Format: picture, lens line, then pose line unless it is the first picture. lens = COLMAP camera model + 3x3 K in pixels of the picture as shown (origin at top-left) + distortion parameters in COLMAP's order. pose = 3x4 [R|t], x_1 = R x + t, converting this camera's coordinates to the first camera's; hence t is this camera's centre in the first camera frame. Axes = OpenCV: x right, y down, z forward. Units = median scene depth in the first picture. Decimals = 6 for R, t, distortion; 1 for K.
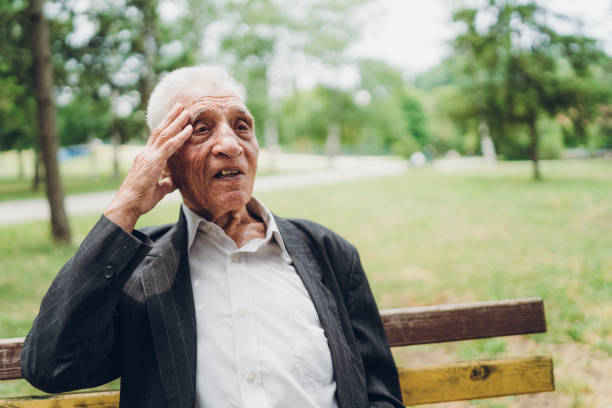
lens RADIAL K [[593.2, 0, 302.2], [0, 593.2, 180.4], [0, 0, 1]] dist [-0.024889, -0.005748]
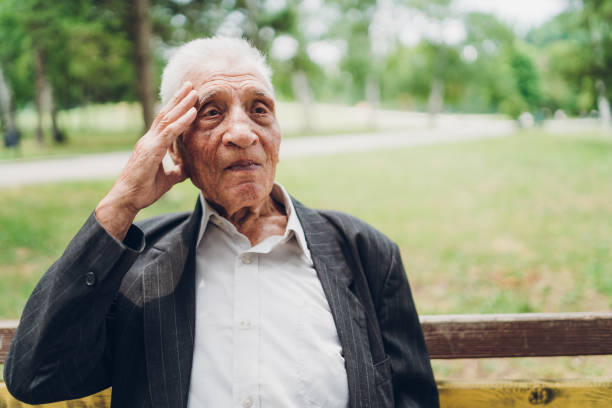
lens RADIAL K [[588.8, 0, 306.3], [0, 588.8, 187.1], [0, 0, 1]] dist [0.056396, -0.139236]
pose [[0.986797, 0.035703, -0.157975, 0.088671], [-0.022271, 0.996047, 0.085996, -0.044541], [0.160420, -0.081342, 0.983691, 0.121491]]
